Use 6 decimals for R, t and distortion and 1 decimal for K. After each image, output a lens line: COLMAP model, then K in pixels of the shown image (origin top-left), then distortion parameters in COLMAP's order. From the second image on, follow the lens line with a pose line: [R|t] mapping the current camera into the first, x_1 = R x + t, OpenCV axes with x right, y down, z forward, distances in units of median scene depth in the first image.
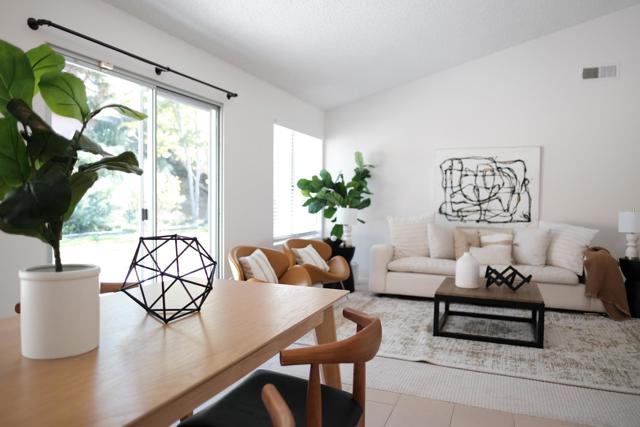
lens RADIAL K [[451.3, 0, 316.5], [0, 451.3, 214.4], [0, 0, 1]] dist [-0.006425, 0.001789]
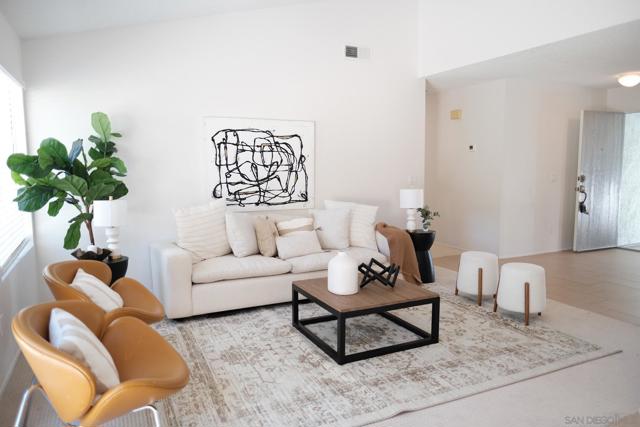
lens RADIAL K [[451.3, 0, 320.5], [0, 451.3, 212.7], [0, 0, 1]] dist [-0.006425, 0.001789]
pose [[0.665579, -0.092002, 0.740635, -0.213606], [0.035398, 0.995147, 0.091808, -0.045340], [-0.745487, -0.034889, 0.665606, 0.340318]]
